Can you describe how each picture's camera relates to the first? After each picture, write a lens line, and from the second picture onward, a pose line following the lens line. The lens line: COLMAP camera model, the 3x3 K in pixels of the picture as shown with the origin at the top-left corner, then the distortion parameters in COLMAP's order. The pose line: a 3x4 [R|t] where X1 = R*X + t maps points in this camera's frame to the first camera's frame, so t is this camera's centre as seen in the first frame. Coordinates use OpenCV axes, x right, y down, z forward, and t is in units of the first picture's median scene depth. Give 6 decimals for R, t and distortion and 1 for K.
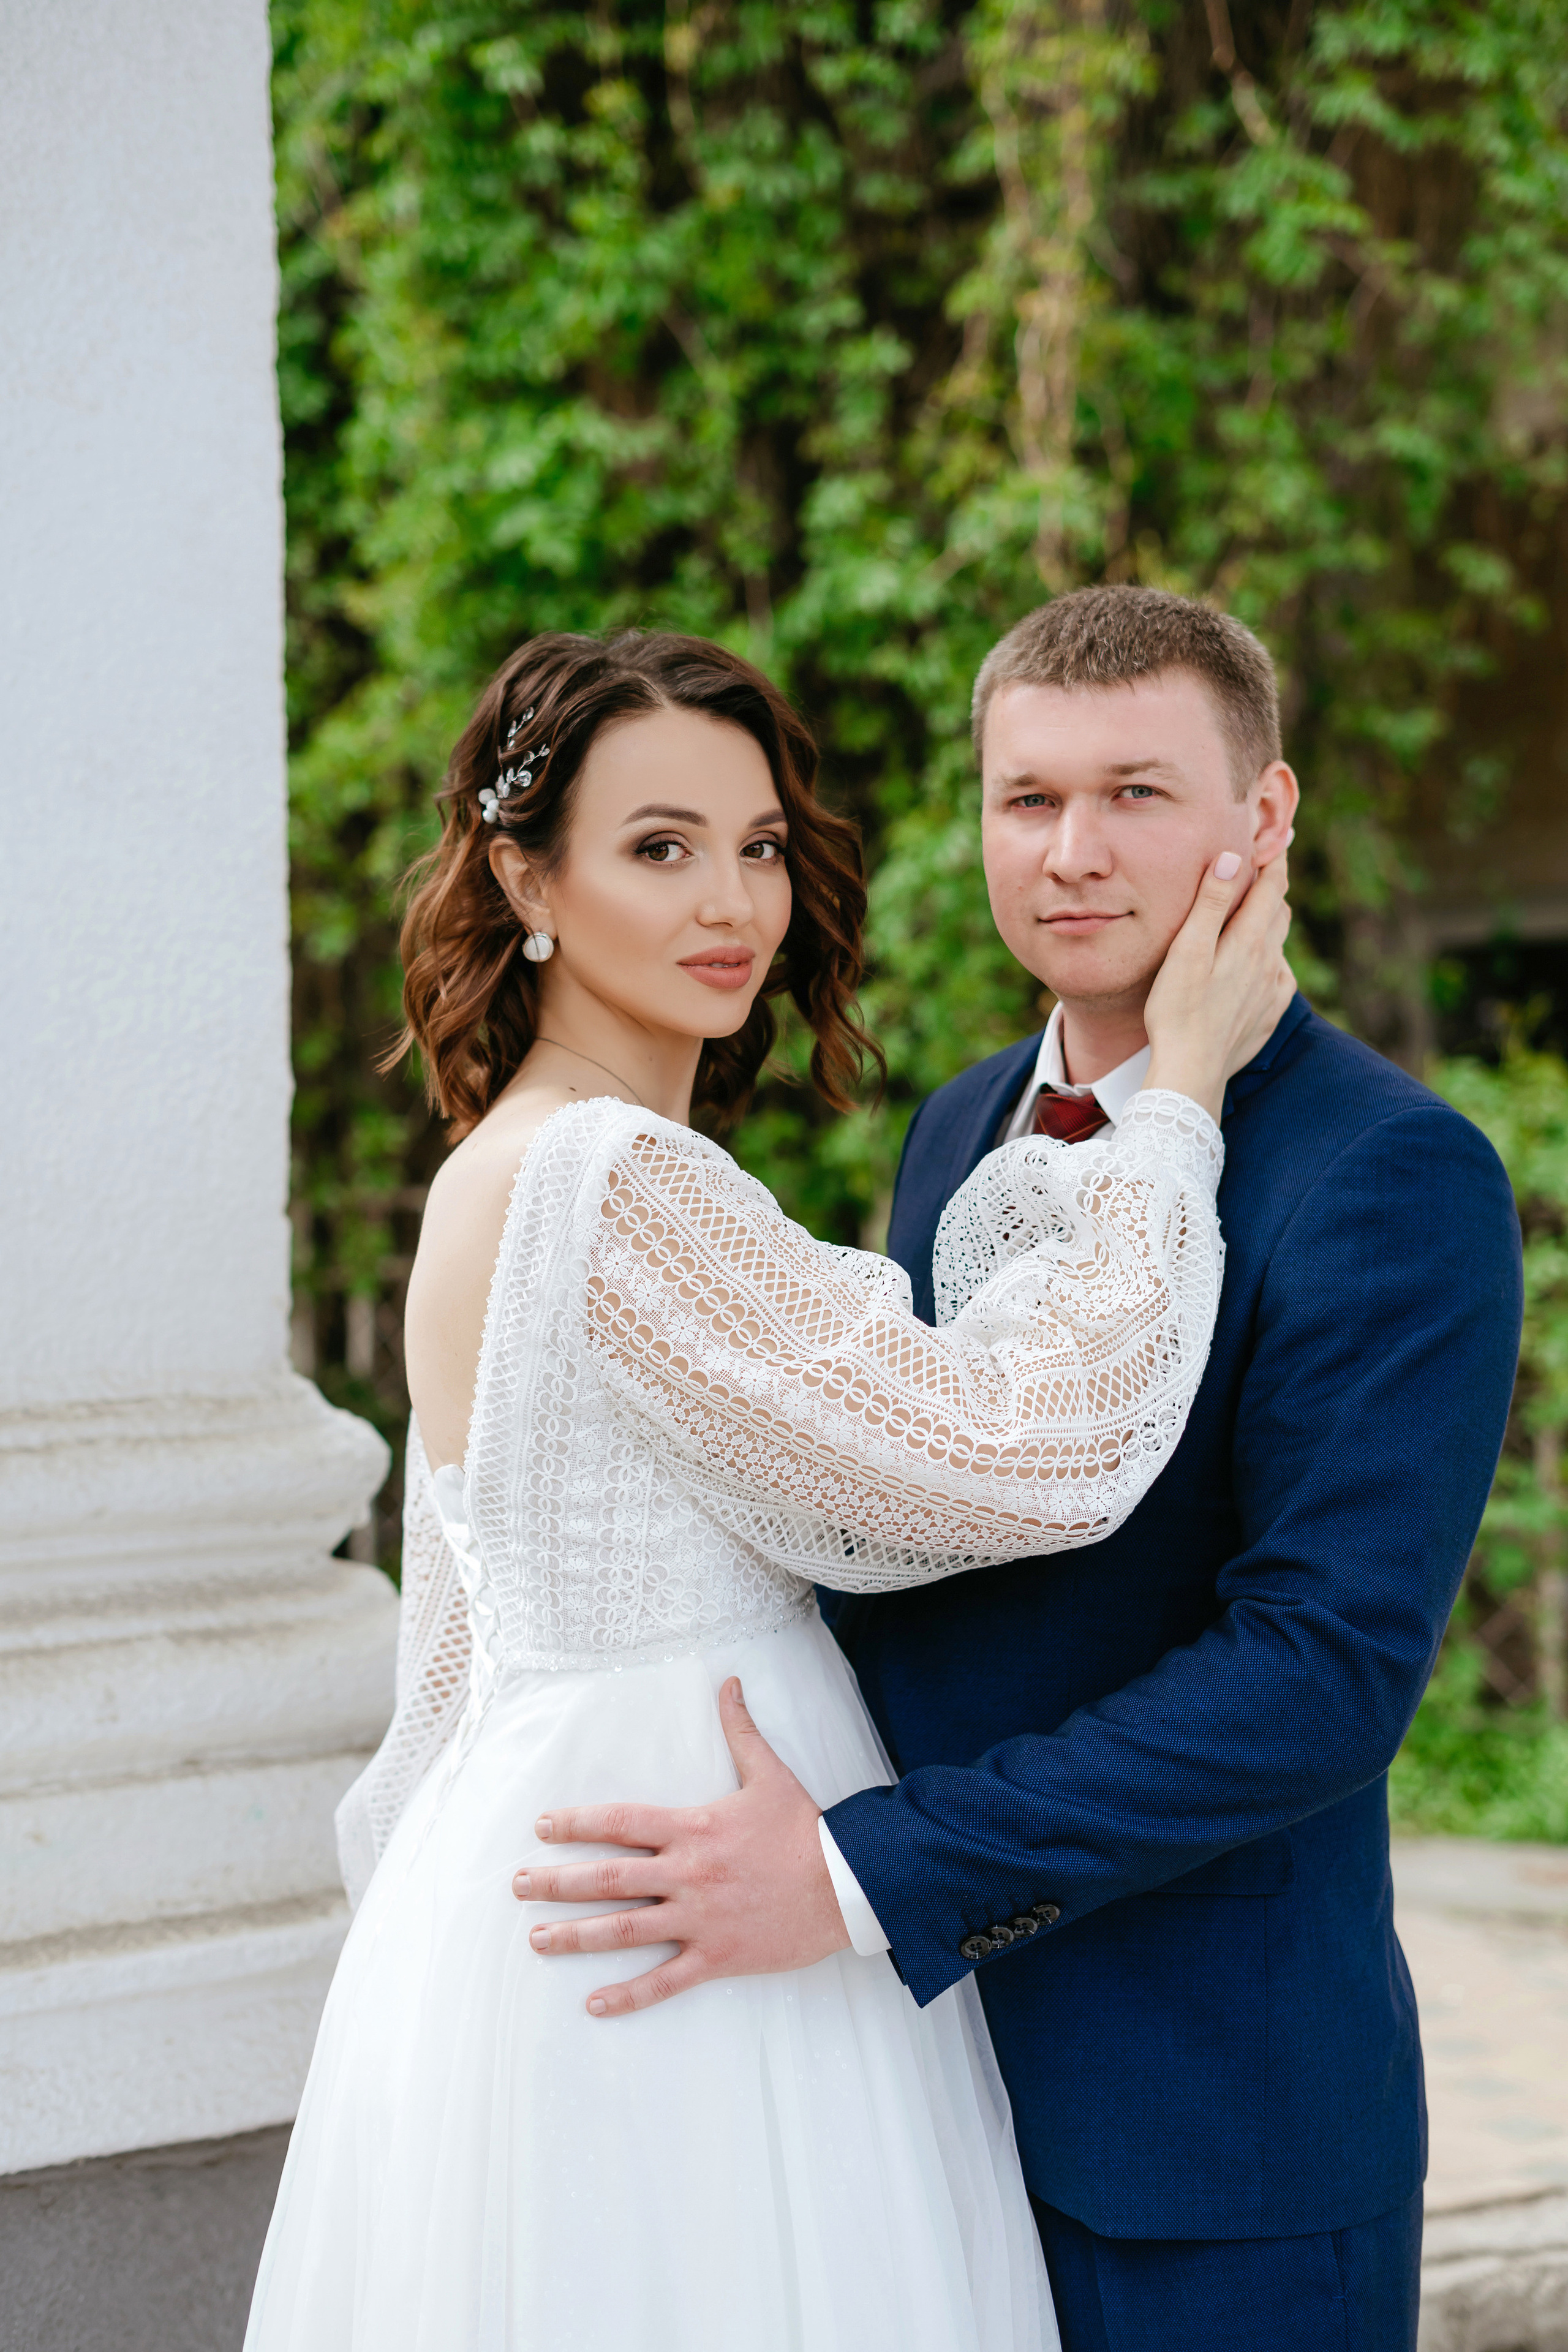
lens RADIAL K [[3284.3, 0, 784.1], [0, 3284.3, 1232.7], [0, 0, 1]] dist [0.116801, -0.034881]
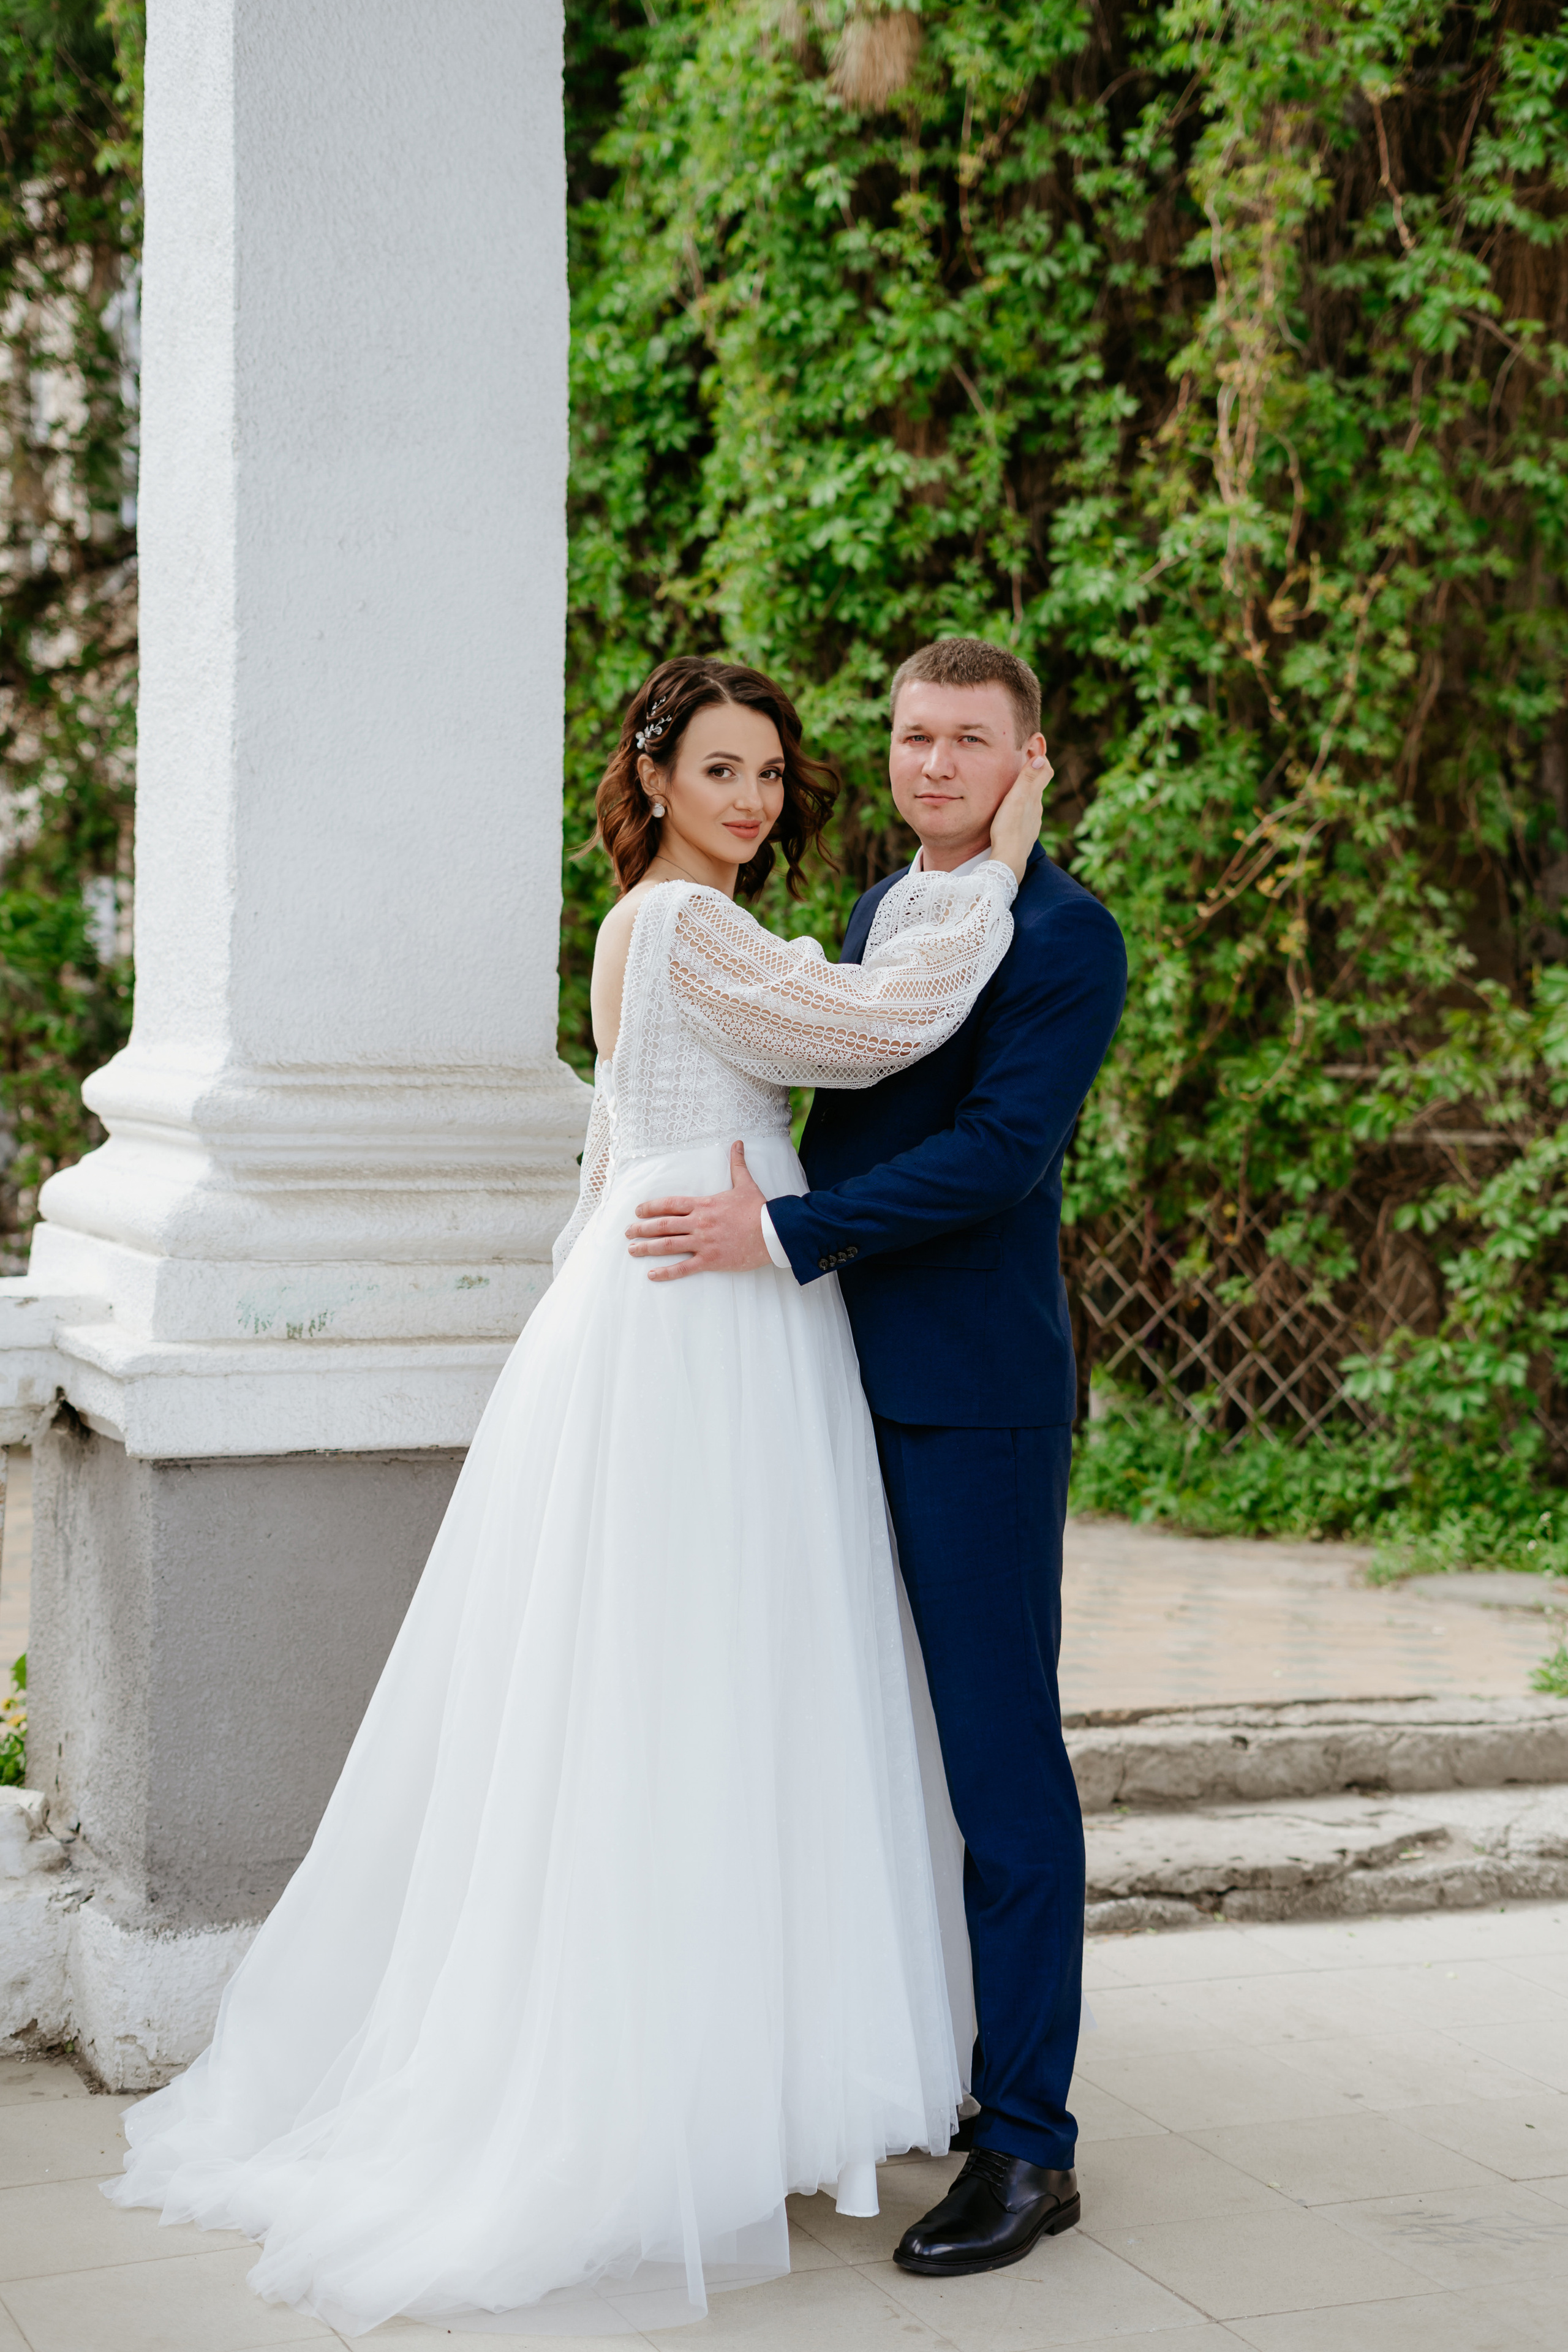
lens RADIAL K [[3379.8, 0, 784.0], [0, 3379.8, 1176.0], [0, 0, 1]] dist [0.000617, 0.004013]
pose [[0.991435, 0.025539, -0.128083, 0.076666], [-0.026588, 0.999625, -0.006491, 0.041955], [0.127870, 0.009841, 0.991742, -0.297468]]
